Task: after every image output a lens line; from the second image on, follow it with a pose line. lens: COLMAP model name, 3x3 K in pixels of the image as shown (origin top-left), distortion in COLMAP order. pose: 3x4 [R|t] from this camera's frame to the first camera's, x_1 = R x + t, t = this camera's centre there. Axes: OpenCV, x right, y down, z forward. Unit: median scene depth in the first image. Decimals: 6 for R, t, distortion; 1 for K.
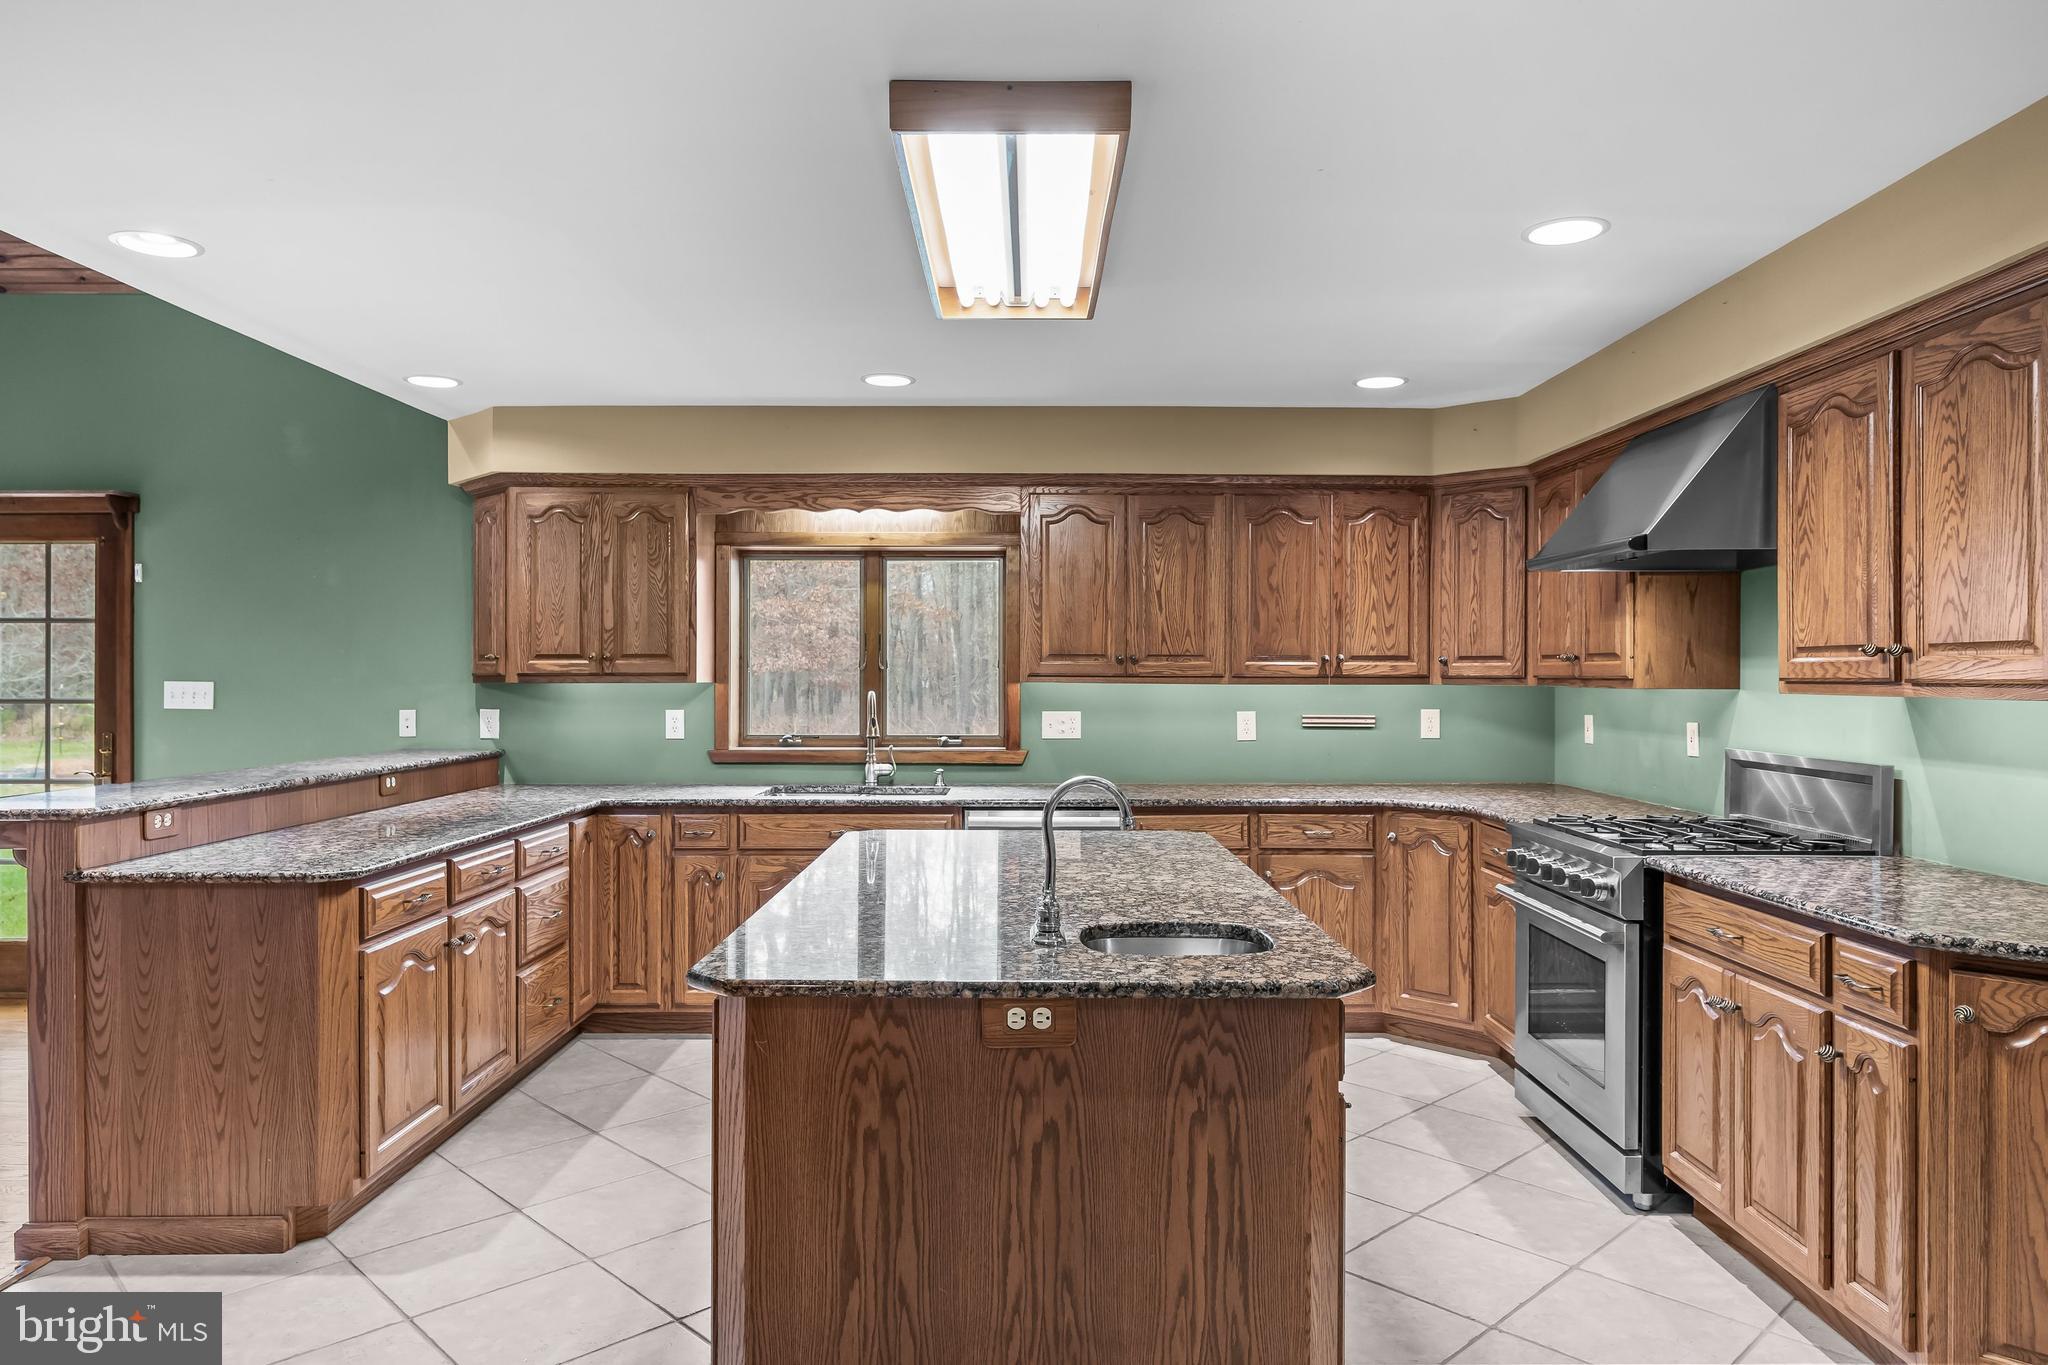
lens RADIAL K [[1316.9, 0, 1024.1], [0, 1316.9, 670.1], [0, 0, 1]] dist [0.000783, 0.001088]
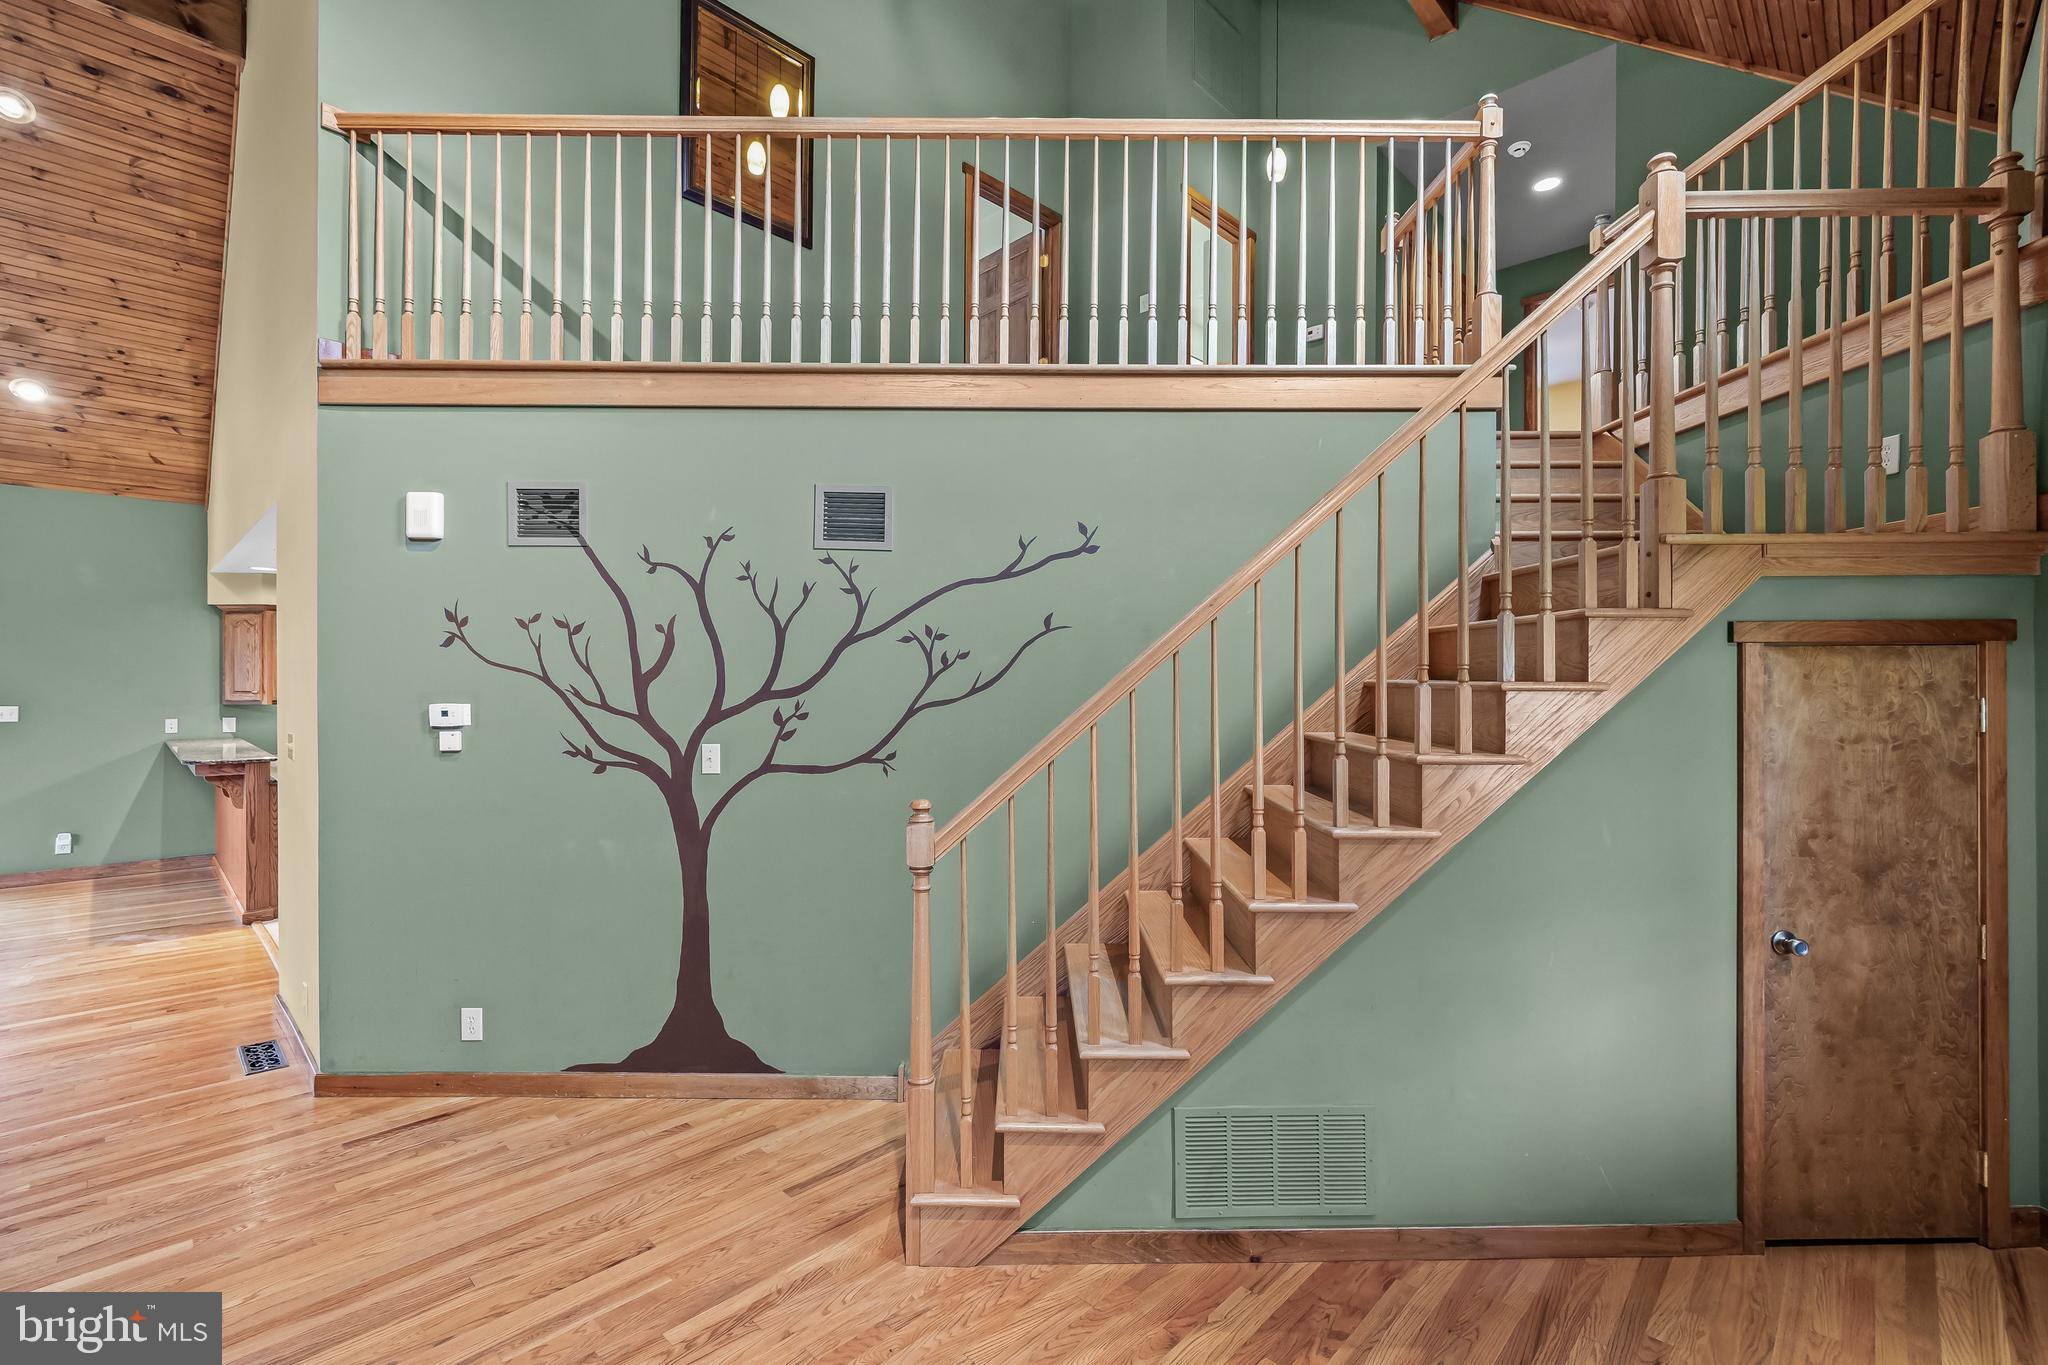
lens RADIAL K [[886.7, 0, 1024.0], [0, 886.7, 682.5], [0, 0, 1]] dist [0.000639, 0.000131]
pose [[0.693306, 0.001867, 0.720641, -0.581668], [-0.008590, 0.999947, 0.005673, -0.044124], [-0.720592, -0.010123, 0.693285, -0.850766]]
